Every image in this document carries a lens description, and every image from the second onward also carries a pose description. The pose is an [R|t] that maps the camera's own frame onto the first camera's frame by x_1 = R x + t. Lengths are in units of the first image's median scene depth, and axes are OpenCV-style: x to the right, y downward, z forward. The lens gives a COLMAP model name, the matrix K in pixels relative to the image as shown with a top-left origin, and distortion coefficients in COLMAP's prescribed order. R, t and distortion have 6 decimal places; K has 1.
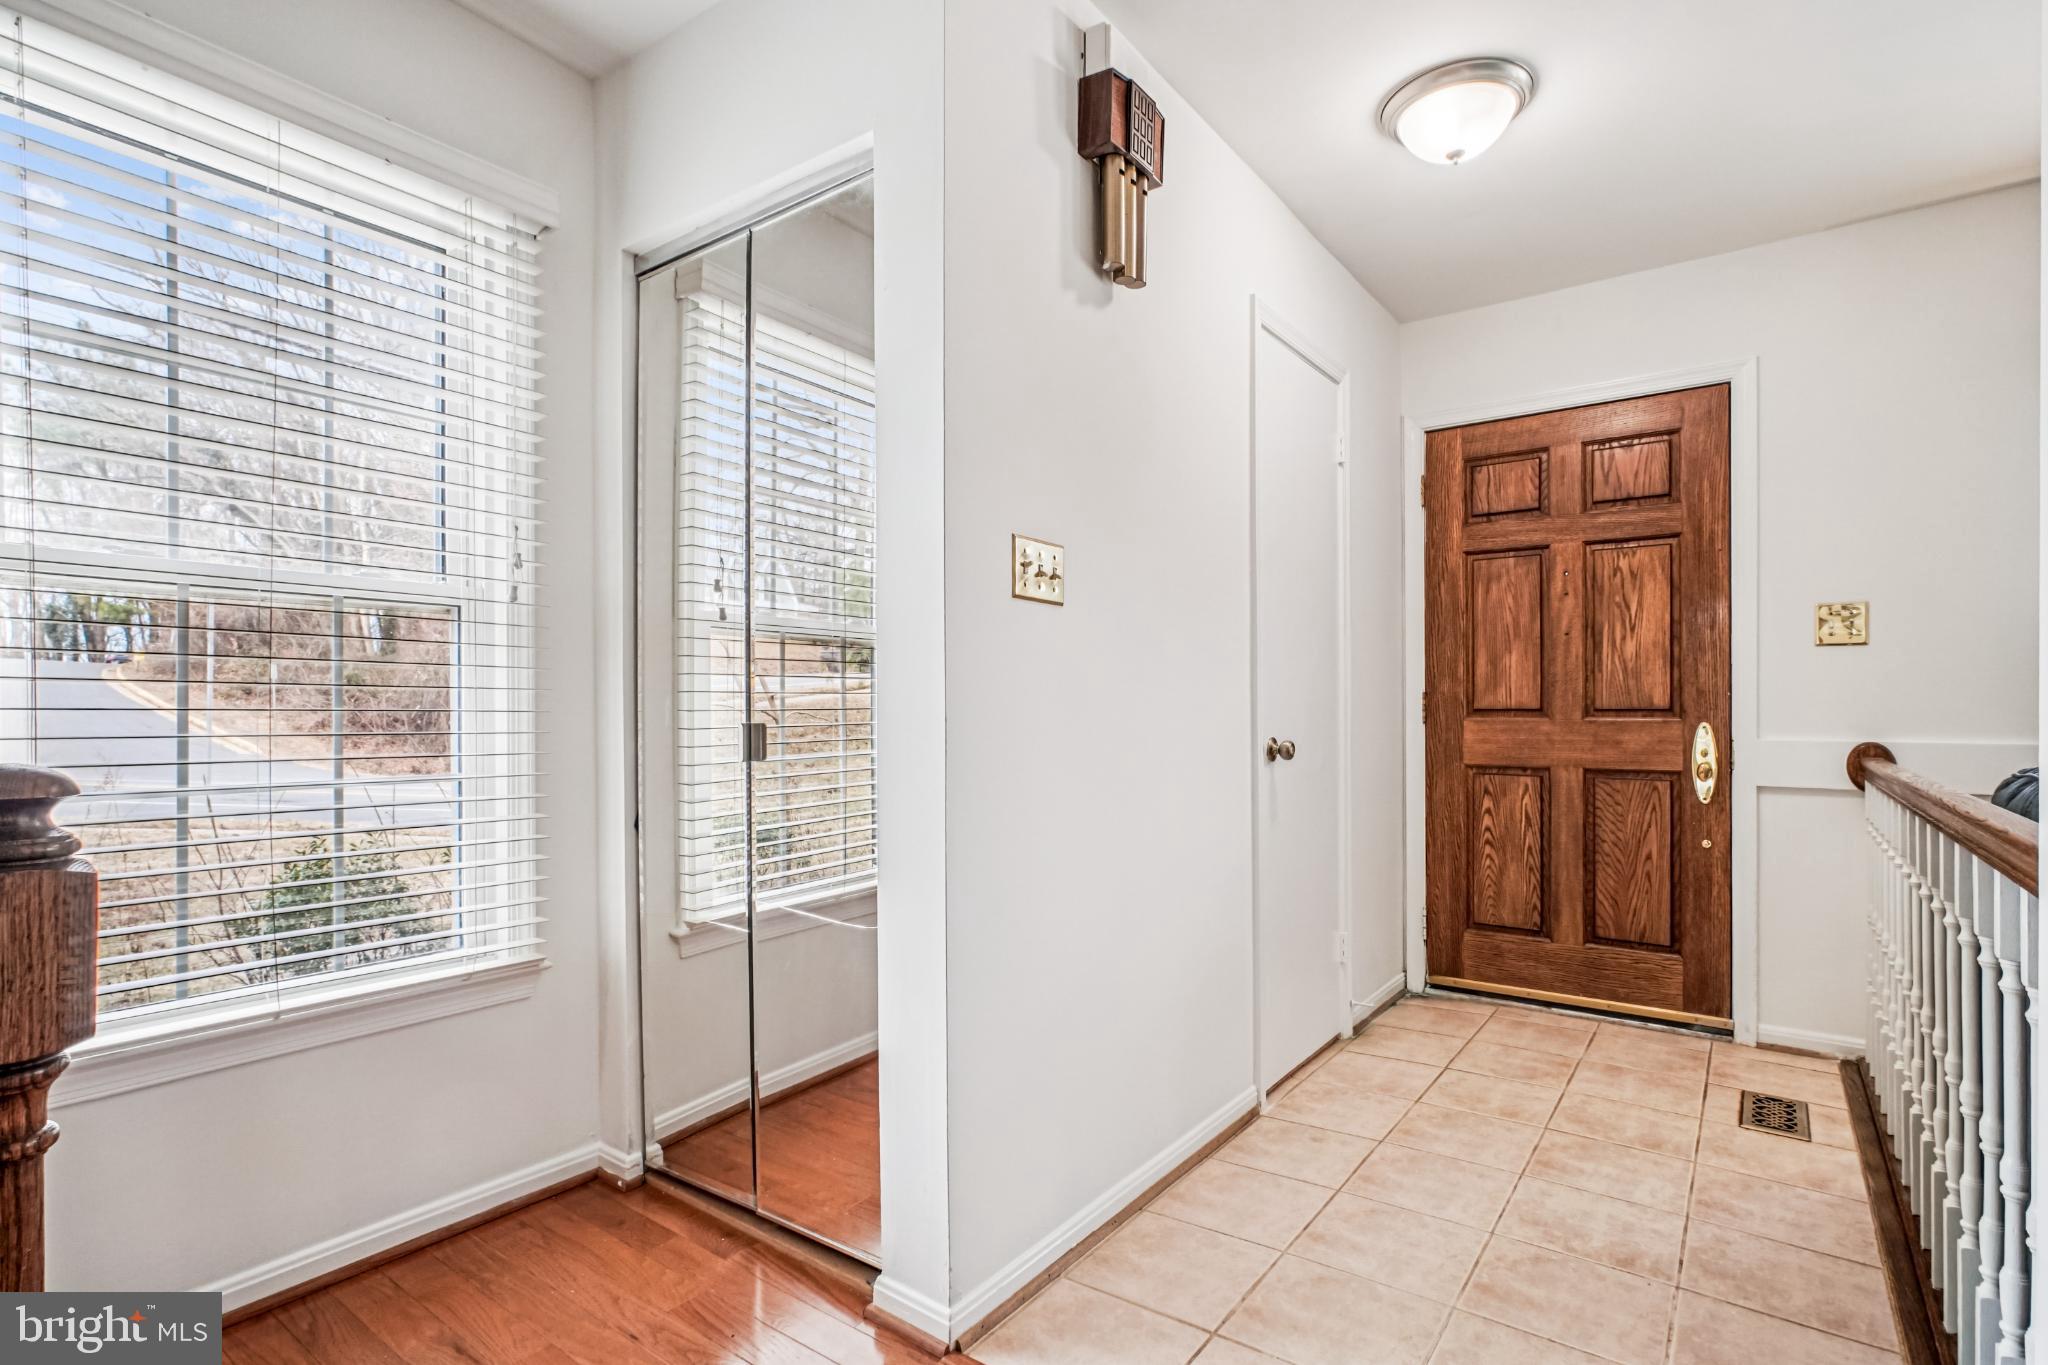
lens RADIAL K [[982.9, 0, 1006.4], [0, 982.9, 709.9], [0, 0, 1]] dist [-0.013265, 0.008232]
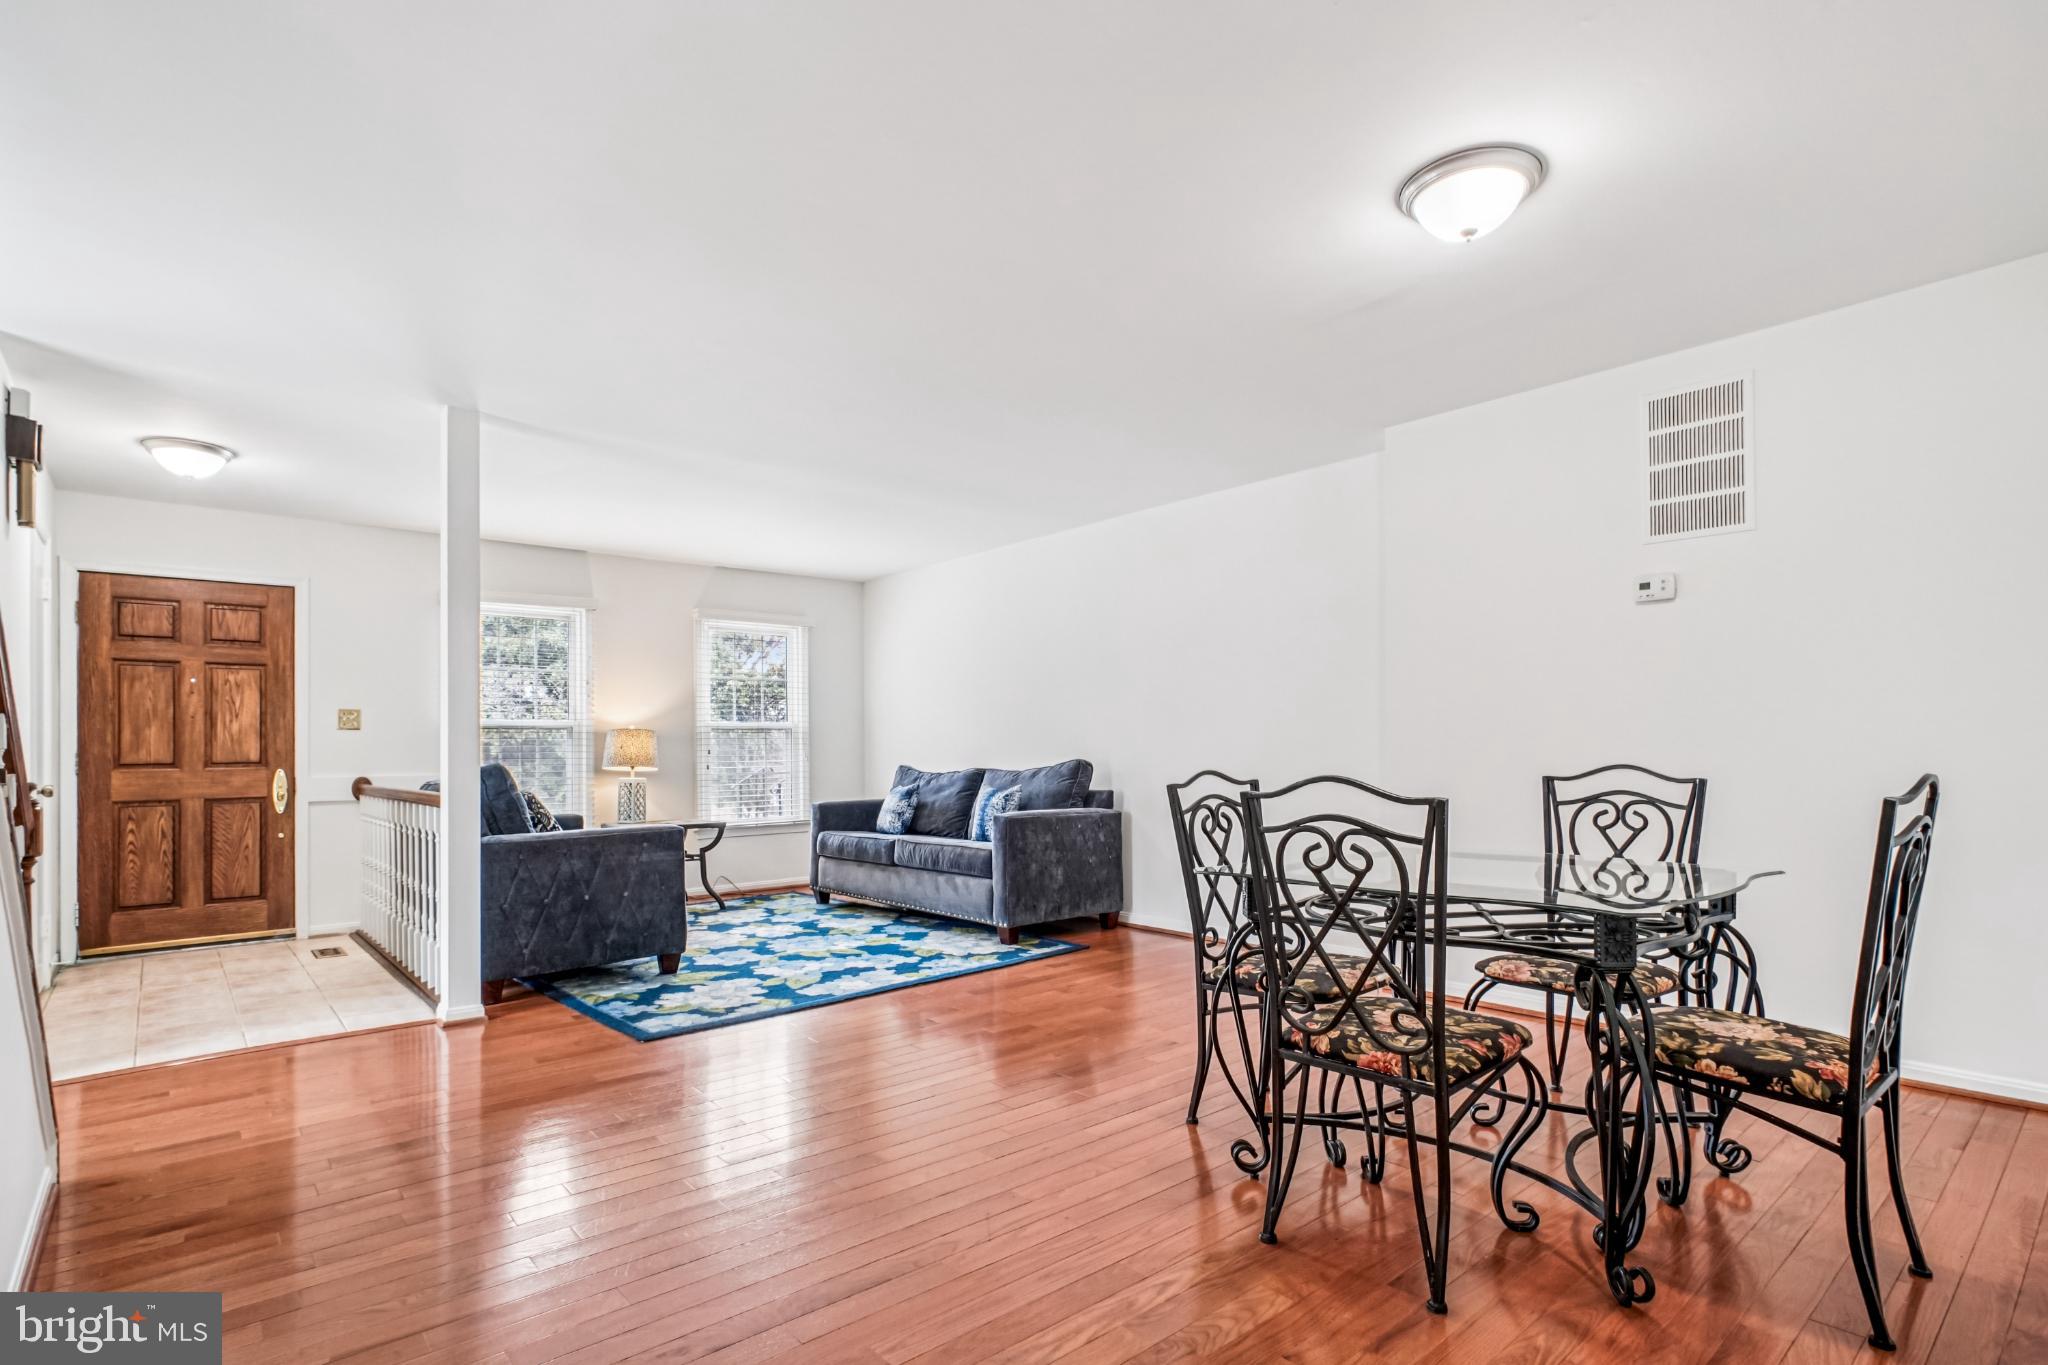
lens RADIAL K [[982.9, 0, 1034.2], [0, 982.9, 731.5], [0, 0, 1]] dist [-0.013265, 0.008232]
pose [[0.214460, 0.017704, 0.976572, -0.734704], [0.012749, 0.999700, -0.020923, -0.001597], [-0.976649, 0.016937, 0.214170, -0.735413]]
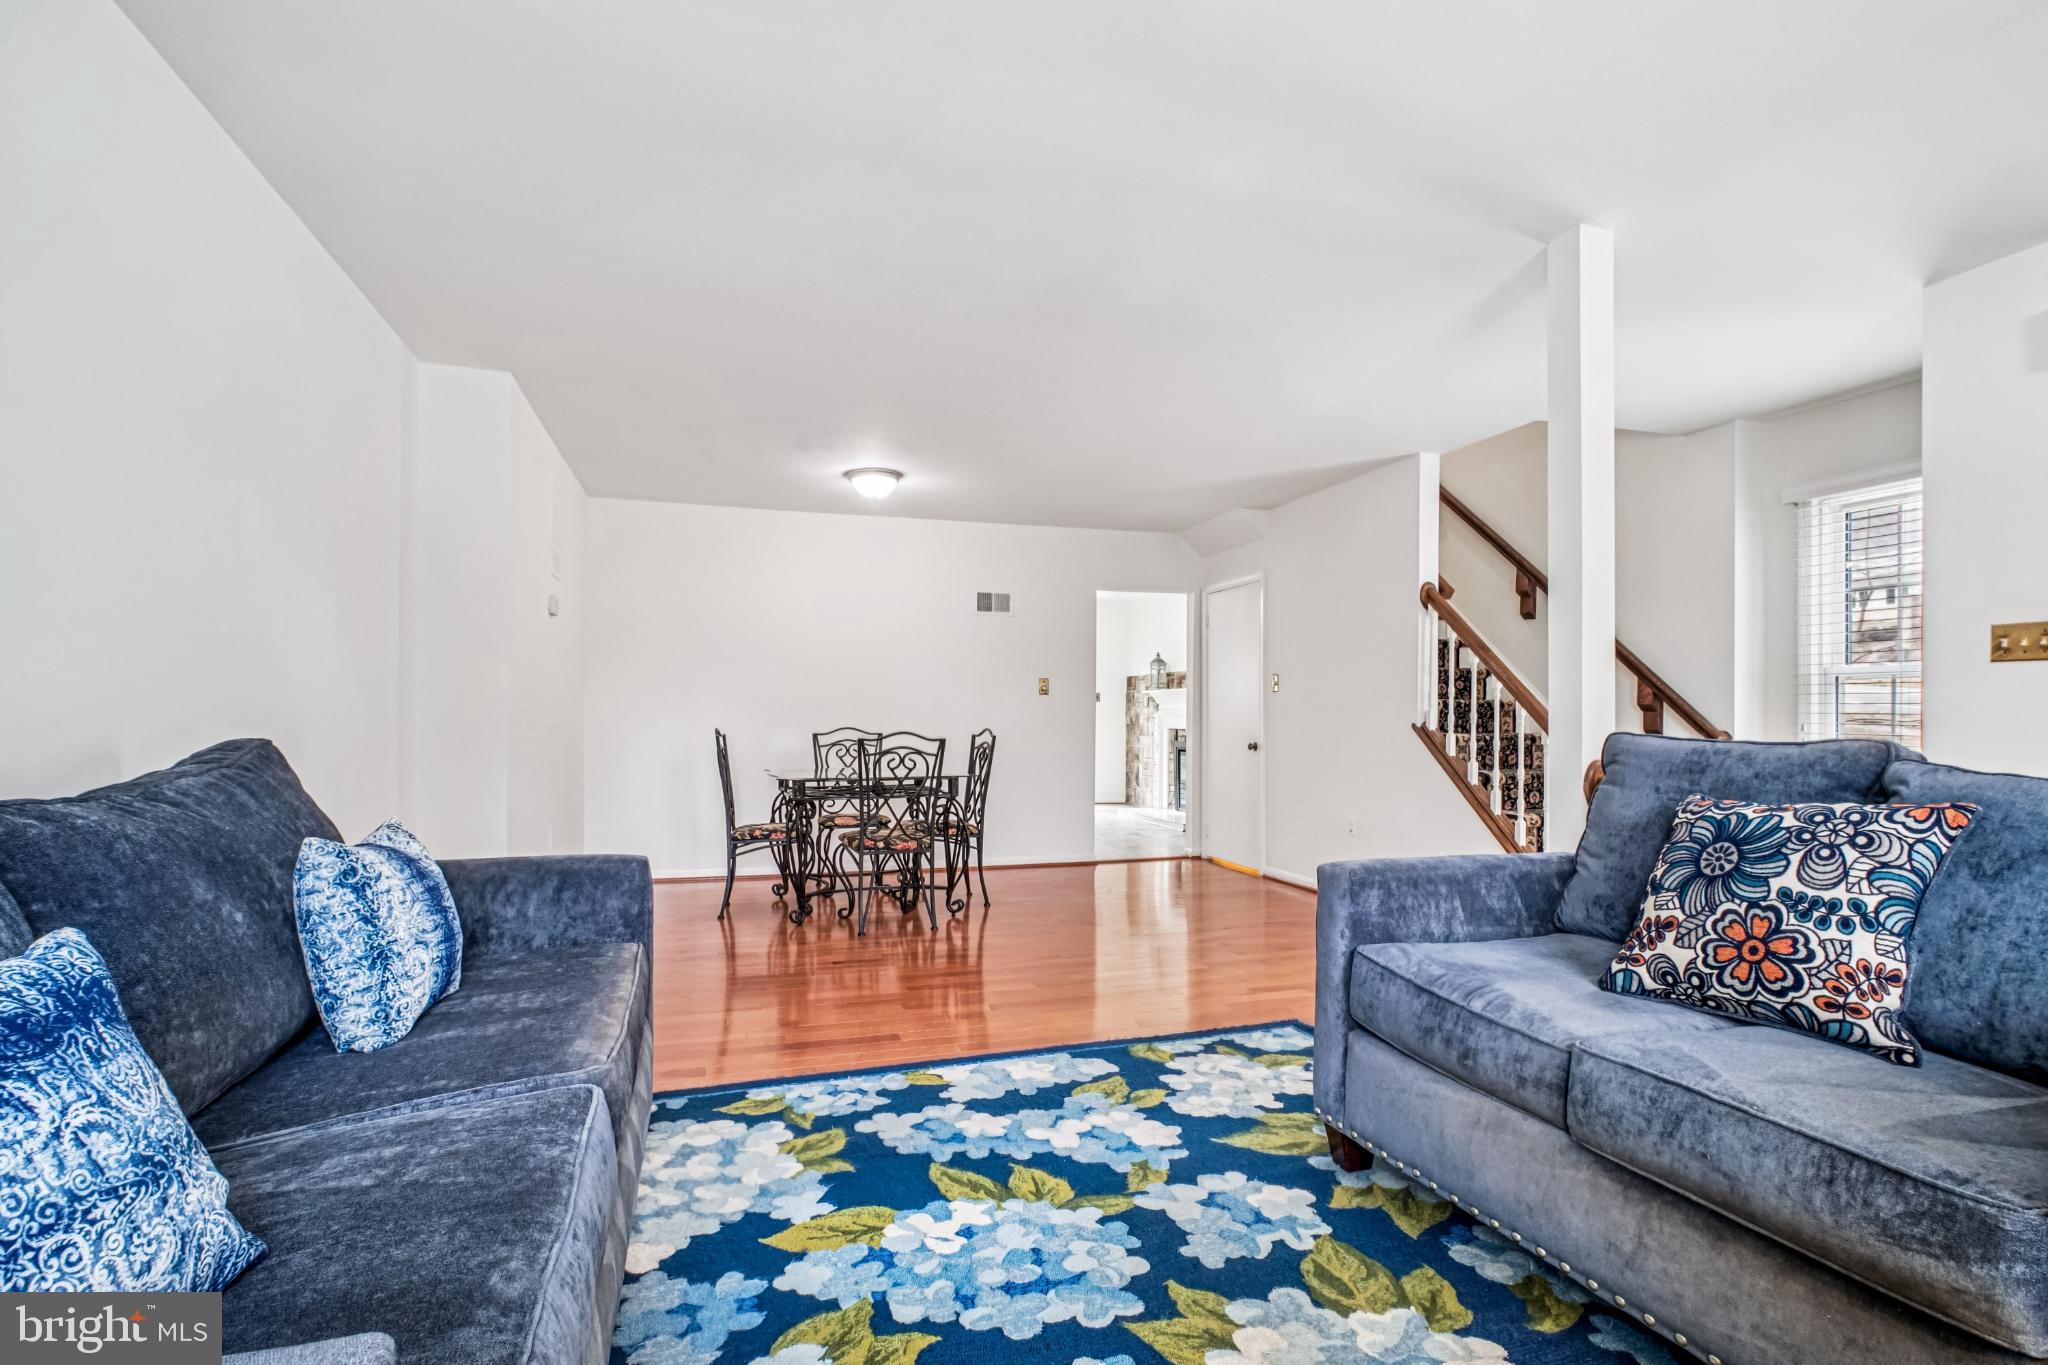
lens RADIAL K [[982.9, 0, 1031.5], [0, 982.9, 718.6], [0, 0, 1]] dist [-0.013265, 0.008232]
pose [[-0.598315, -0.008840, -0.801212, 1.269742], [-0.007955, 0.999955, -0.005093, 0.002848], [0.801222, 0.003326, -0.598359, 0.341458]]
